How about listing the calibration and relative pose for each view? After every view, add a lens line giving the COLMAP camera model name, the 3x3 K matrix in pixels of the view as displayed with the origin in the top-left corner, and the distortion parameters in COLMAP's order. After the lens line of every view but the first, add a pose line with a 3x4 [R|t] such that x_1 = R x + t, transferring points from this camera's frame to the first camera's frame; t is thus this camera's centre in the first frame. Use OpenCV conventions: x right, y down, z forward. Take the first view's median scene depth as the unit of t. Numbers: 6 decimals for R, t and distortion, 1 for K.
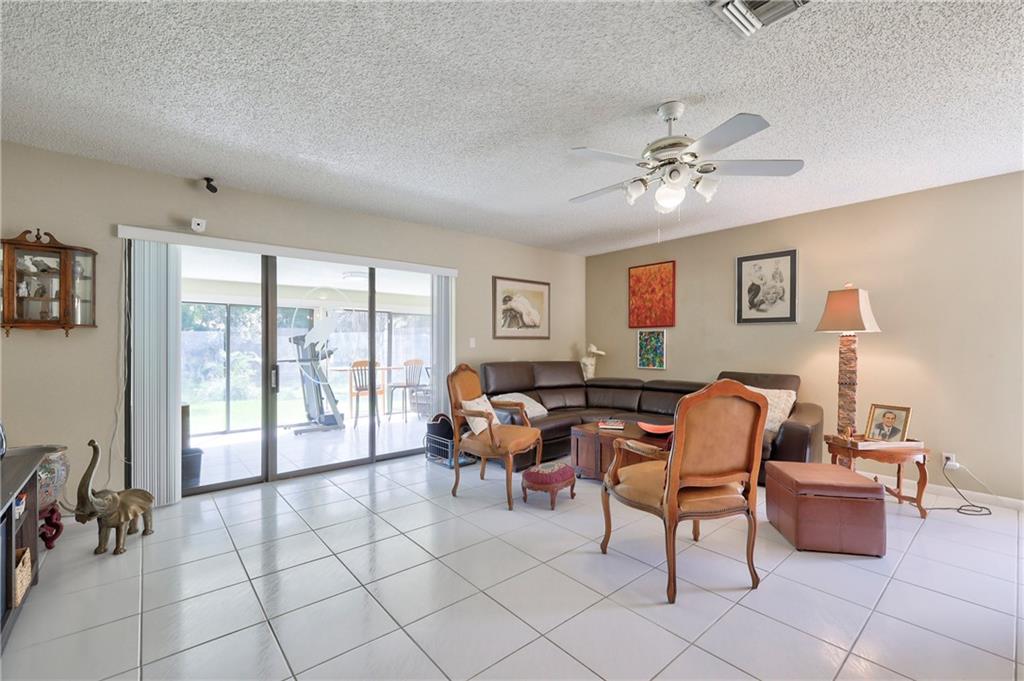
lens RADIAL K [[447.2, 0, 505.8], [0, 447.2, 342.5], [0, 0, 1]] dist [0.008934, -0.003085]
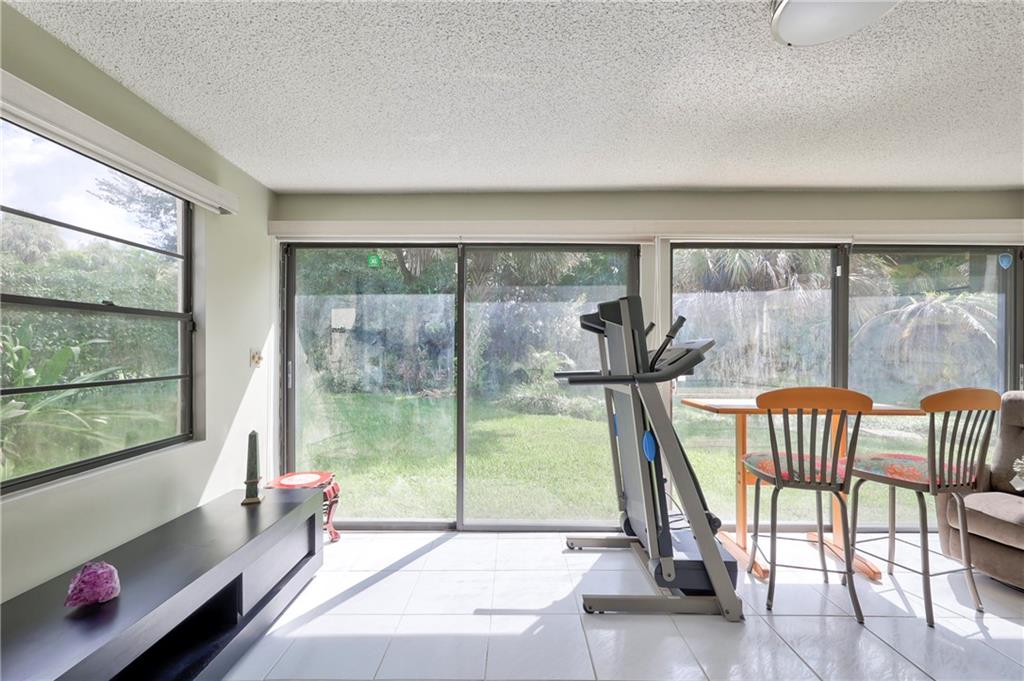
lens RADIAL K [[447.2, 0, 499.4], [0, 447.2, 344.4], [0, 0, 1]] dist [0.008934, -0.003085]
pose [[0.752489, 0.001677, -0.658603, -0.429113], [-0.002022, 0.999998, 0.000236, 0.021173], [0.658602, 0.001154, 0.752491, 1.013012]]
